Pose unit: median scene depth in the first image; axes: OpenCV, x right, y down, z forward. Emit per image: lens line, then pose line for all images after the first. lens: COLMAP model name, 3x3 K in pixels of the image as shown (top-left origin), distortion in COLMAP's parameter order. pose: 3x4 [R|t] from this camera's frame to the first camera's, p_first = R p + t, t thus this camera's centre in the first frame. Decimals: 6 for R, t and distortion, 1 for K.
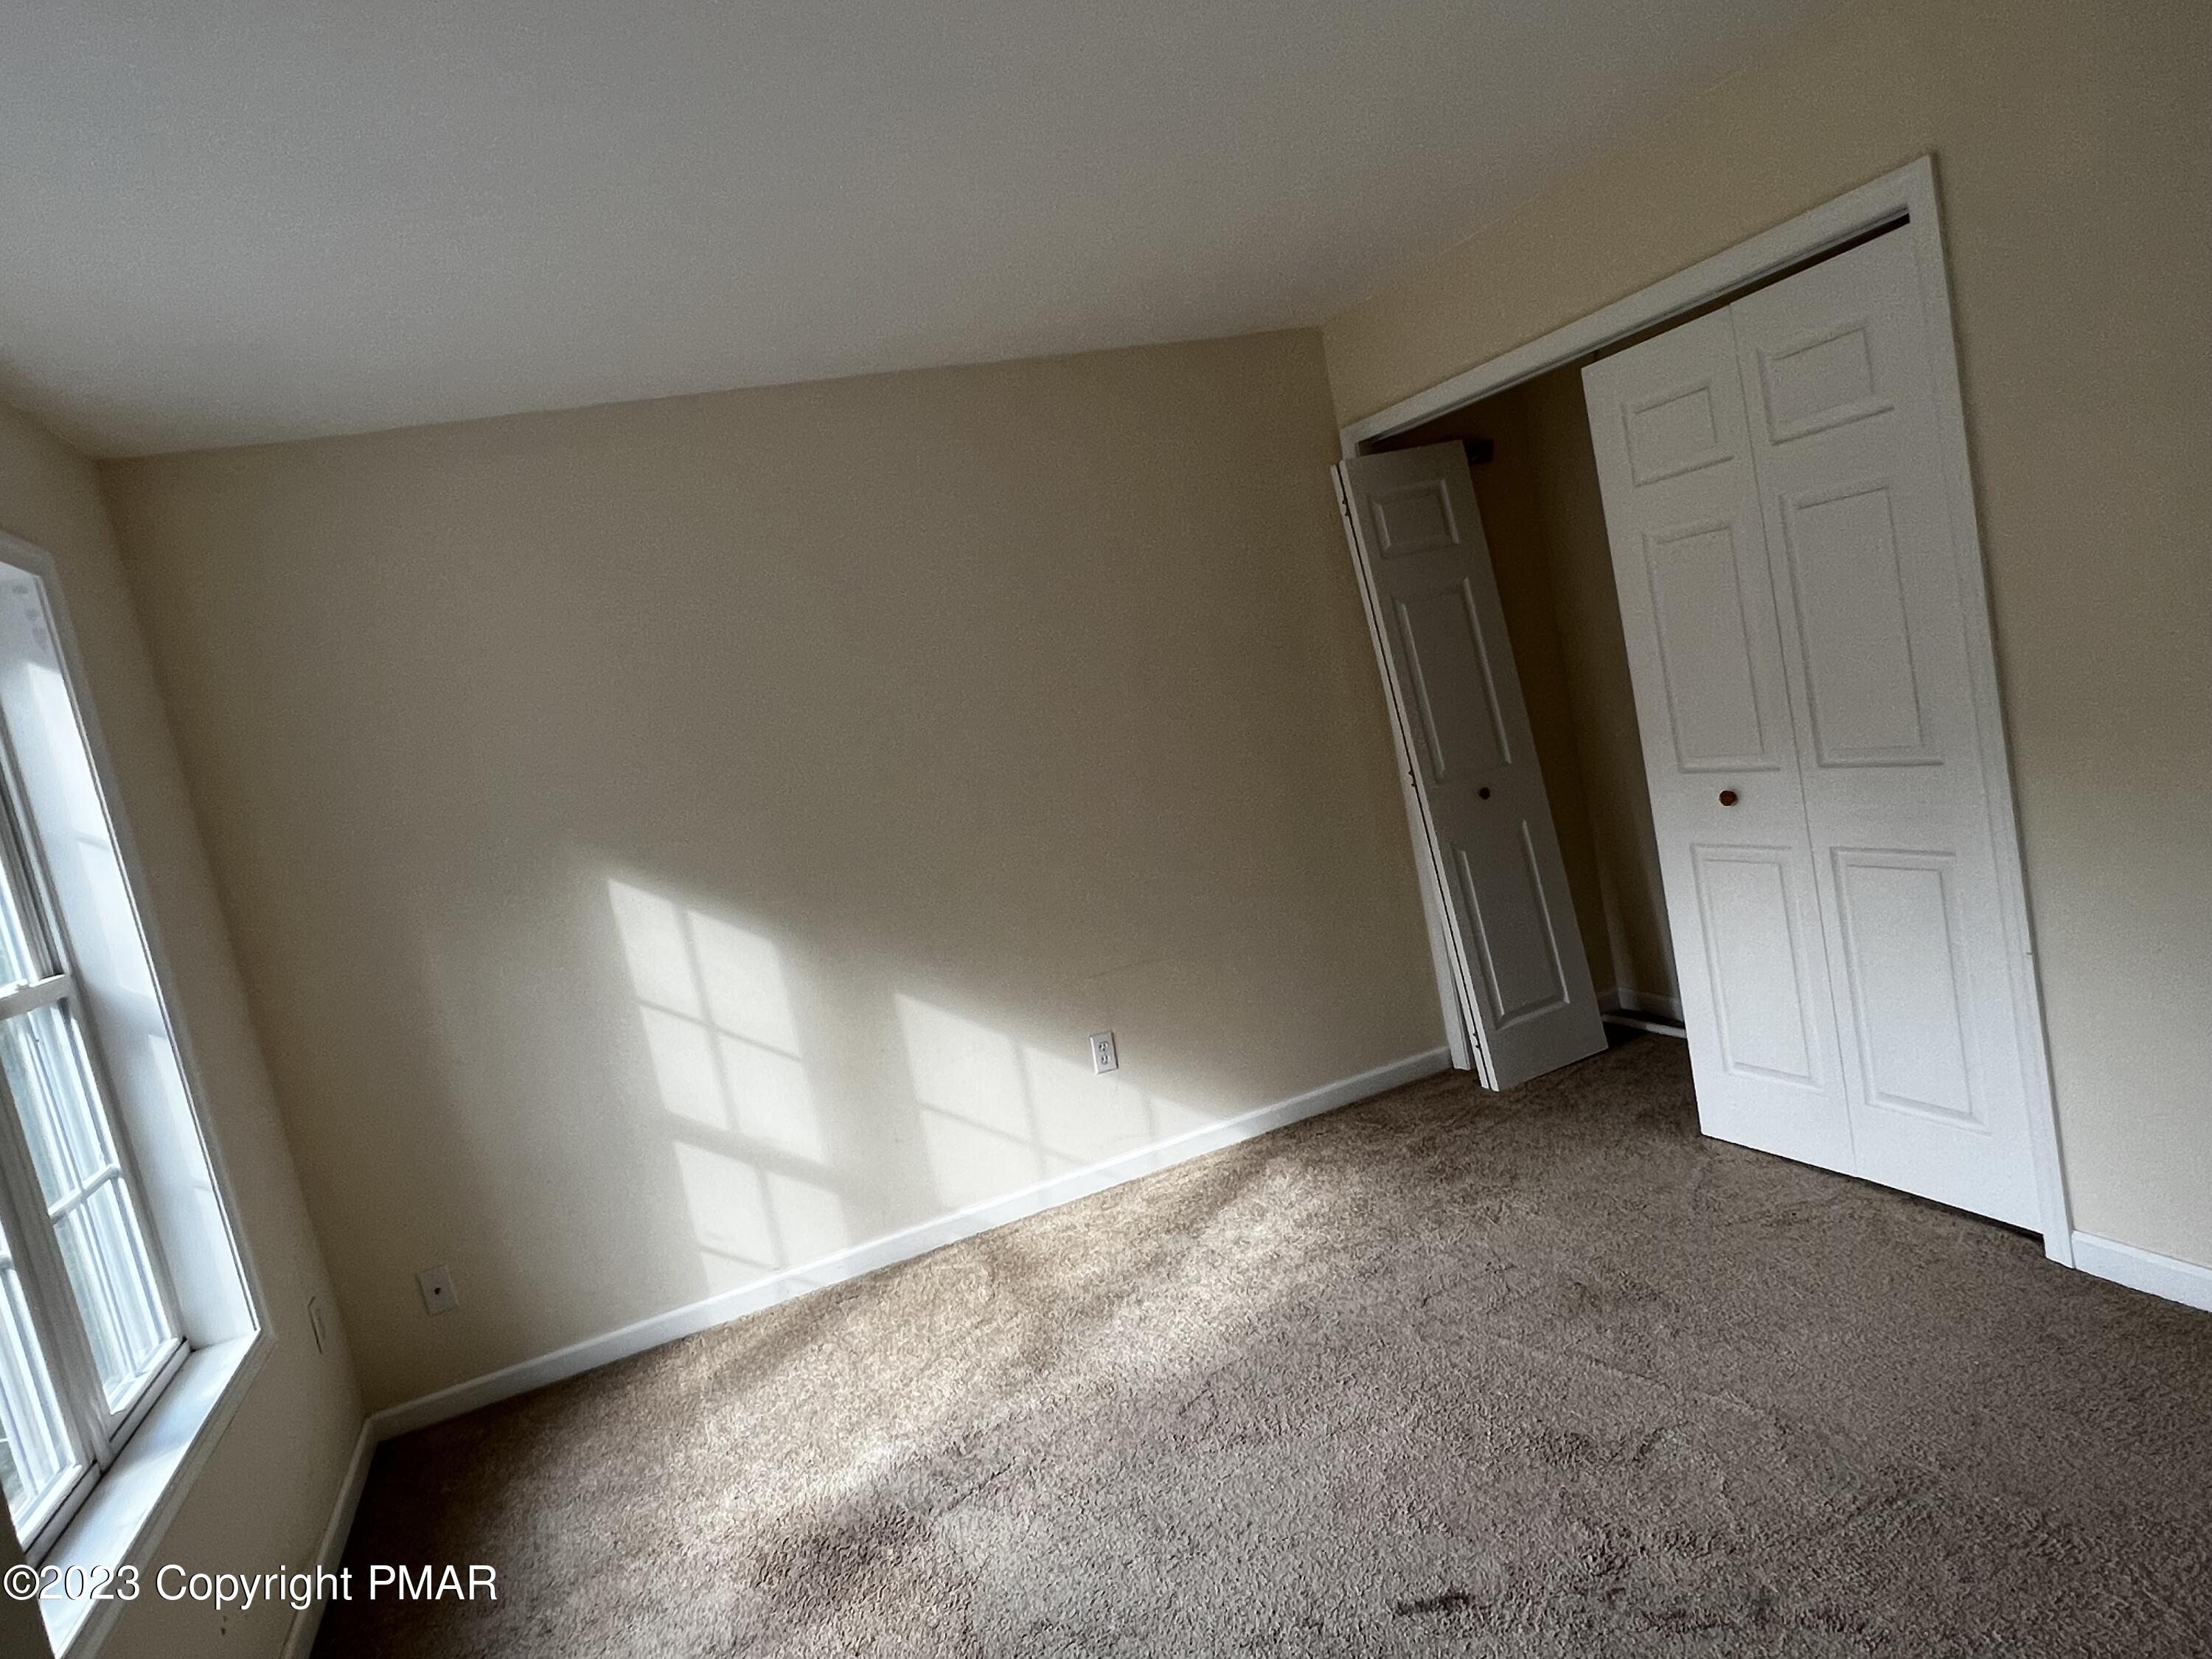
lens RADIAL K [[1318.5, 0, 1106.0], [0, 1318.5, 829.5], [0, 0, 1]] dist [0.004645, -0.000282]
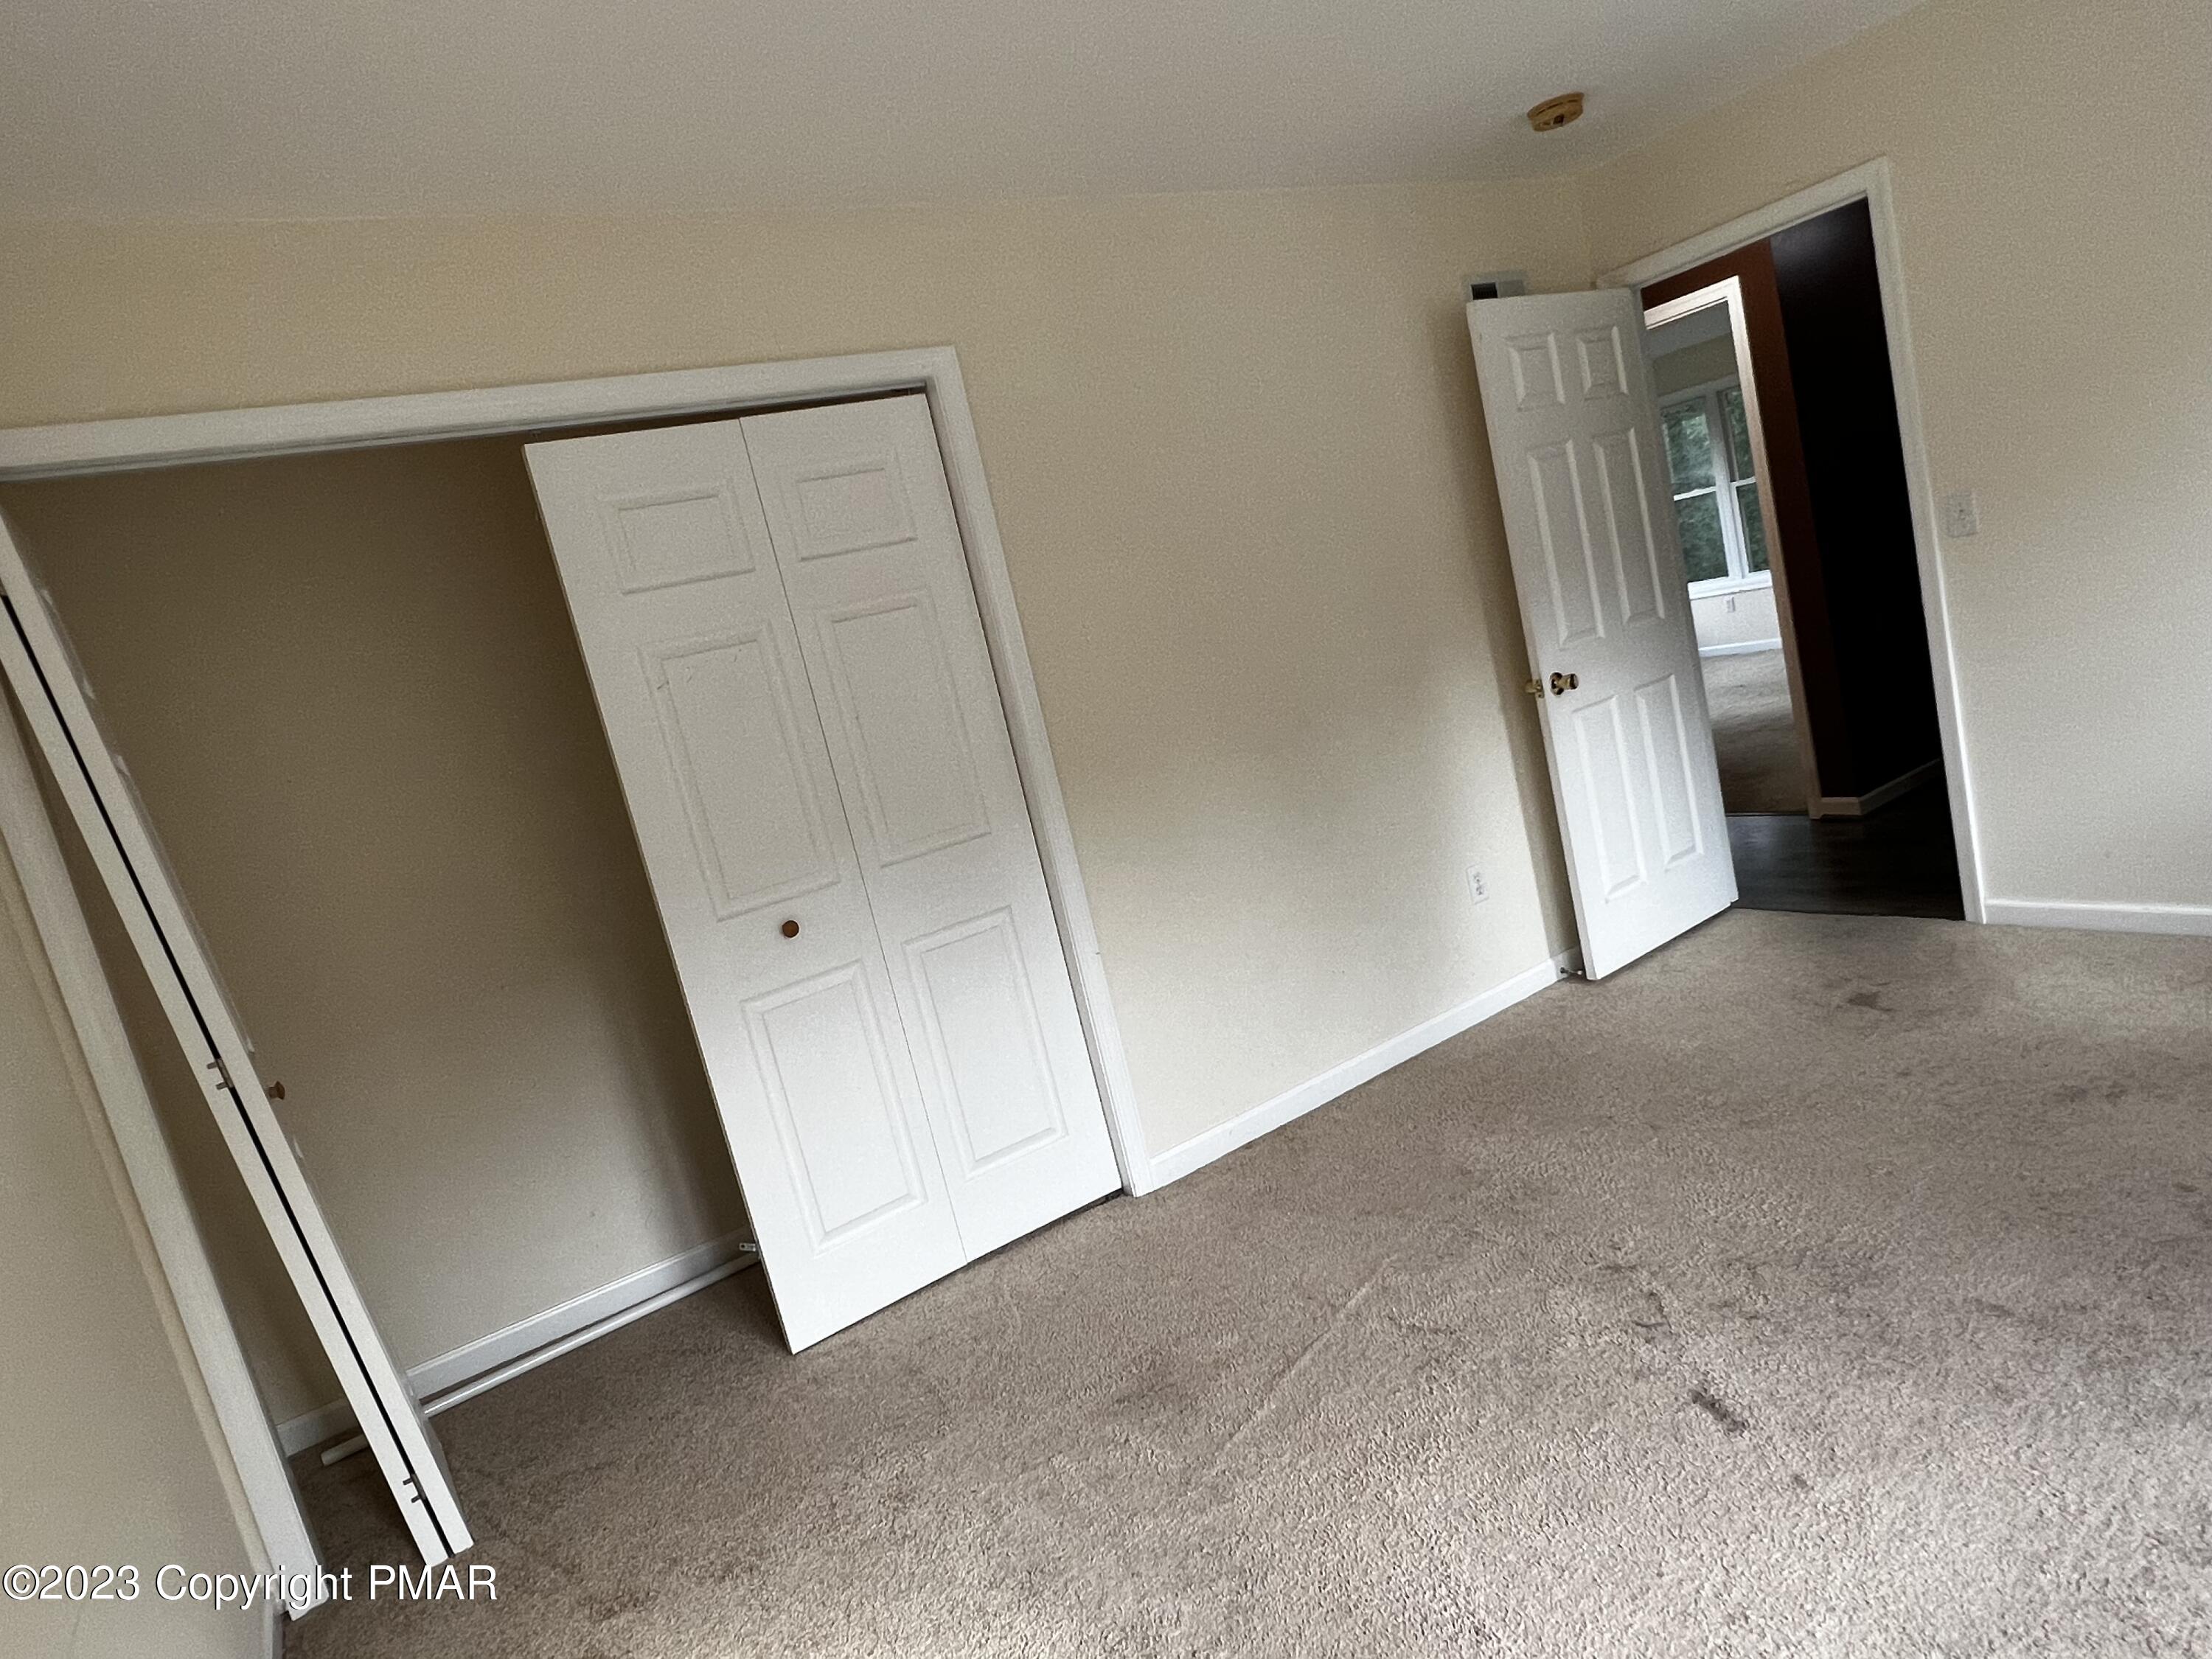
lens RADIAL K [[1318.5, 0, 1106.0], [0, 1318.5, 829.5], [0, 0, 1]] dist [0.004645, -0.000282]
pose [[-0.126833, 0.078608, 0.988804, -0.427749], [0.357928, 0.933321, -0.028287, 0.014360], [-0.925095, 0.350333, -0.146512, 0.826770]]
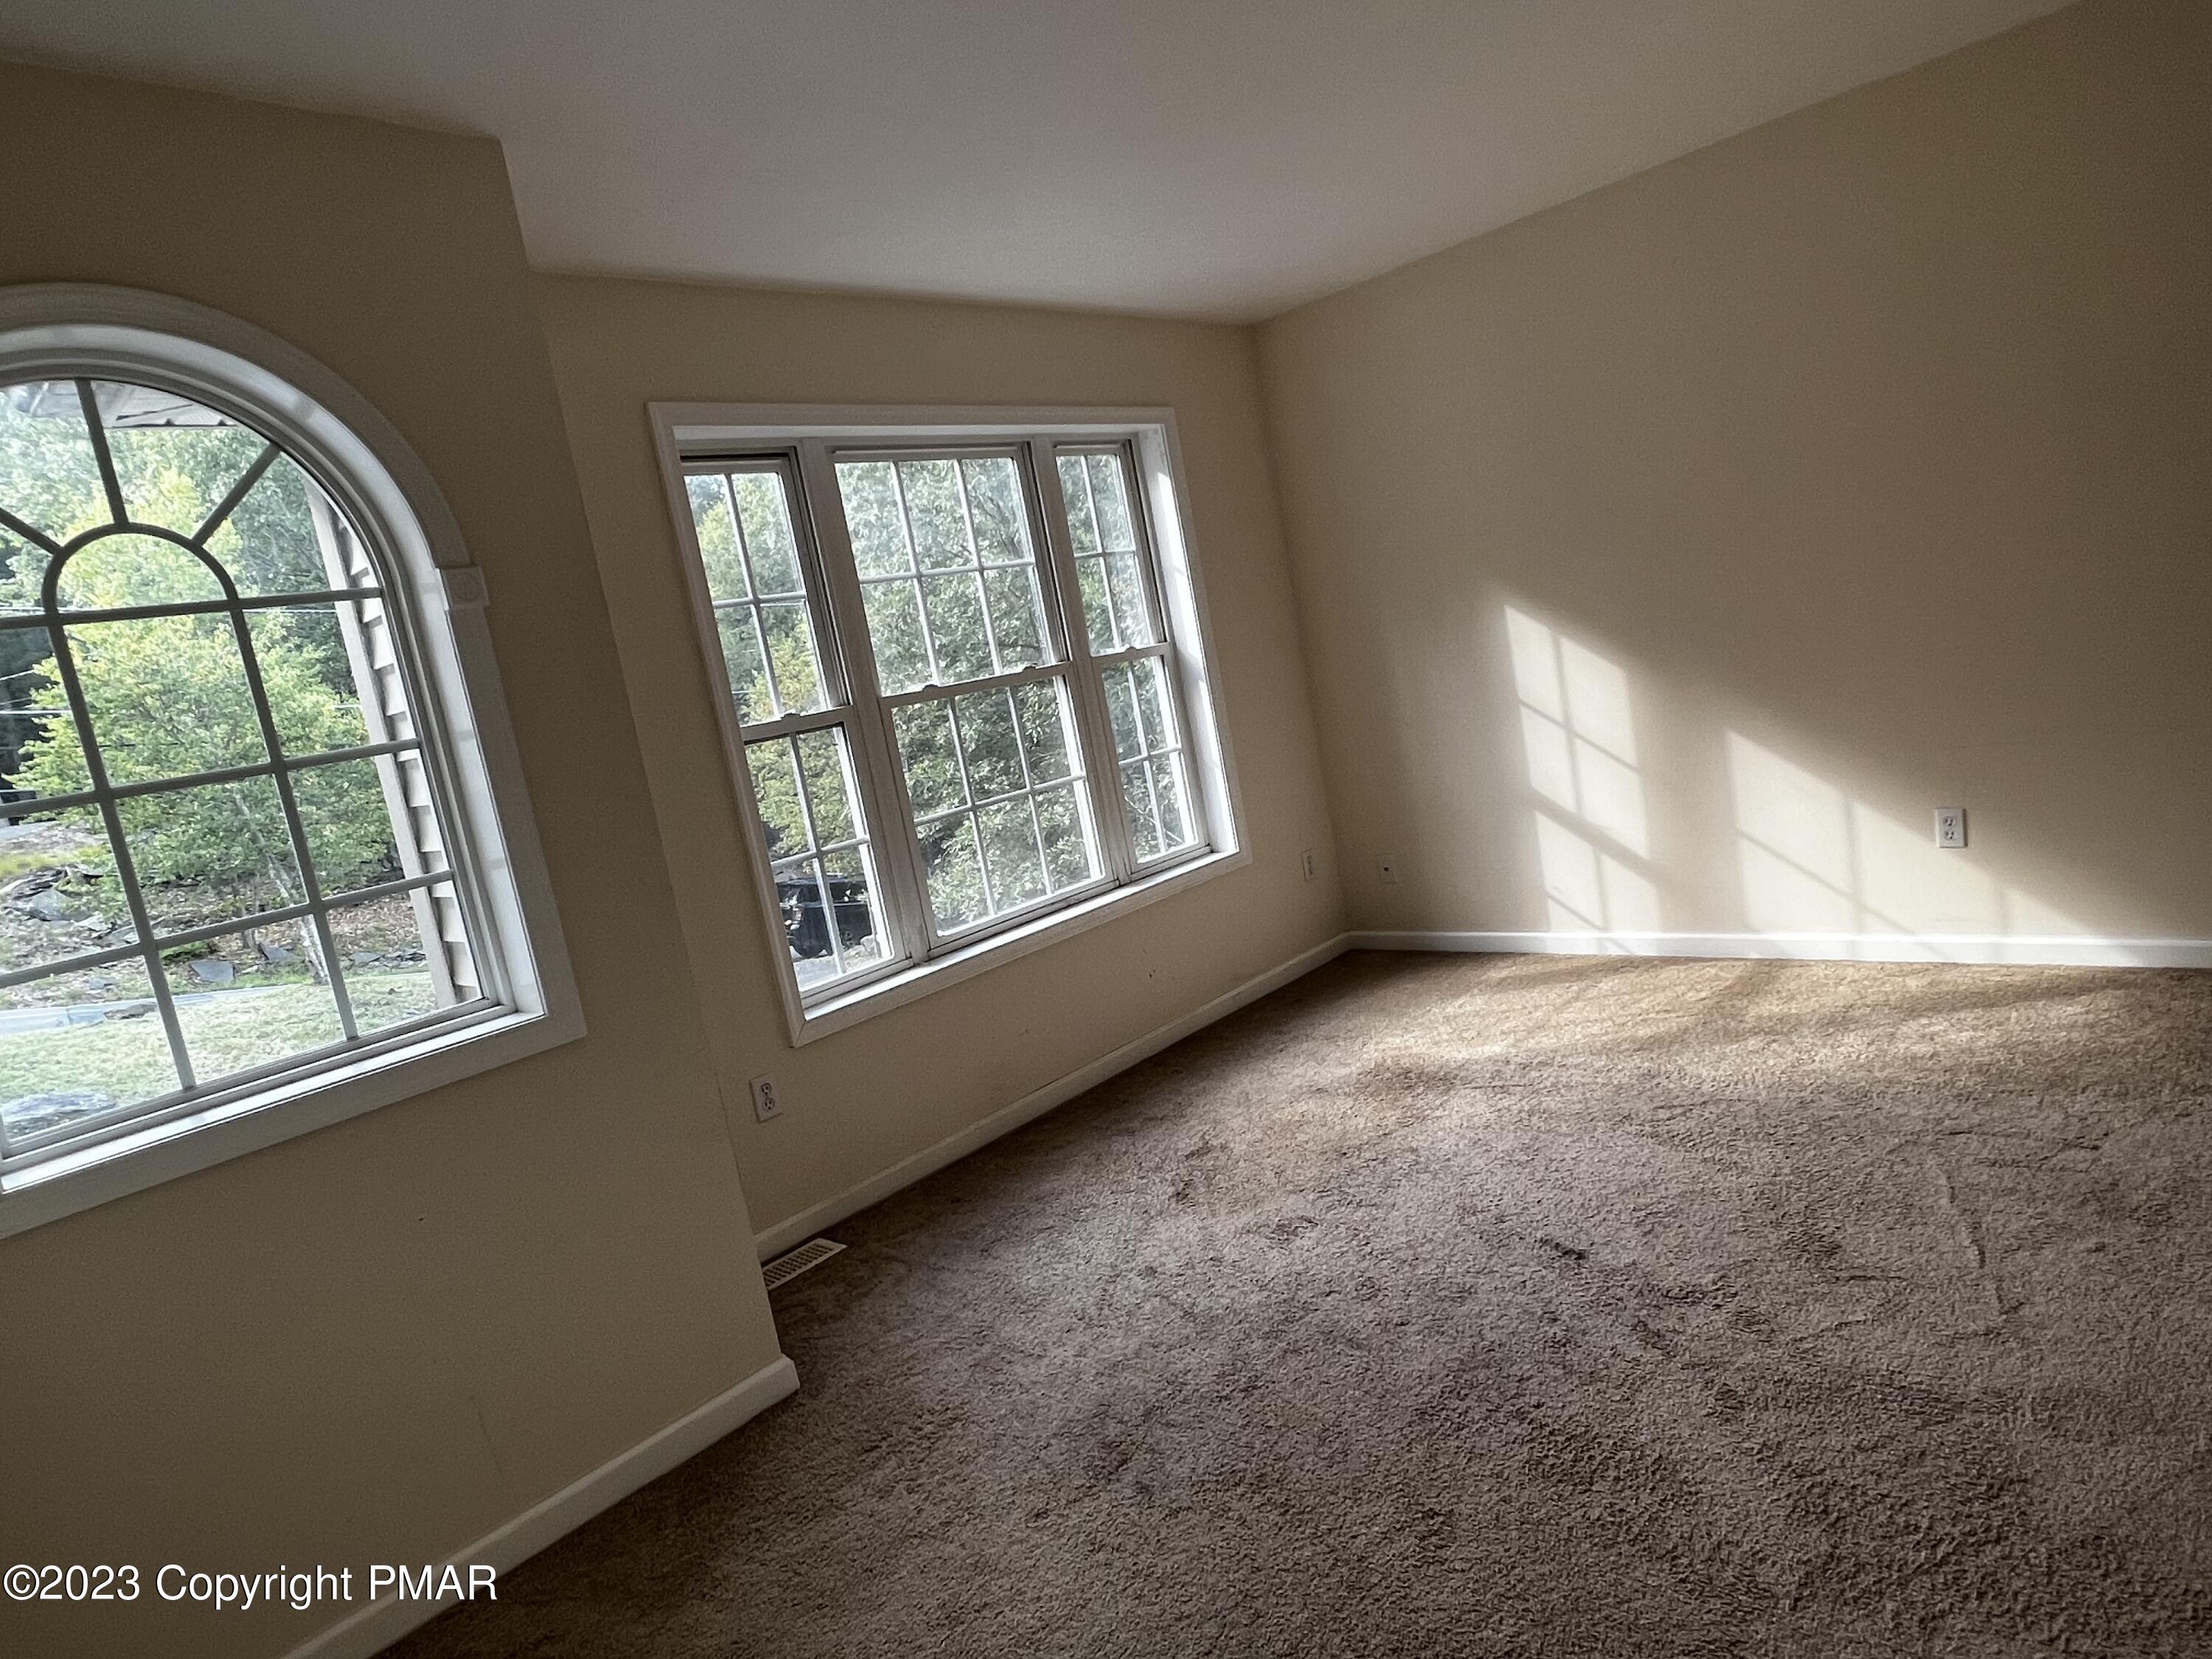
lens RADIAL K [[1318.5, 0, 1106.0], [0, 1318.5, 829.5], [0, 0, 1]] dist [0.004645, -0.000282]
pose [[0.453025, 0.233365, -0.860412, 0.619078], [-0.000167, 0.965153, 0.261686, -0.090834], [0.891498, -0.118406, 0.437278, 0.042422]]
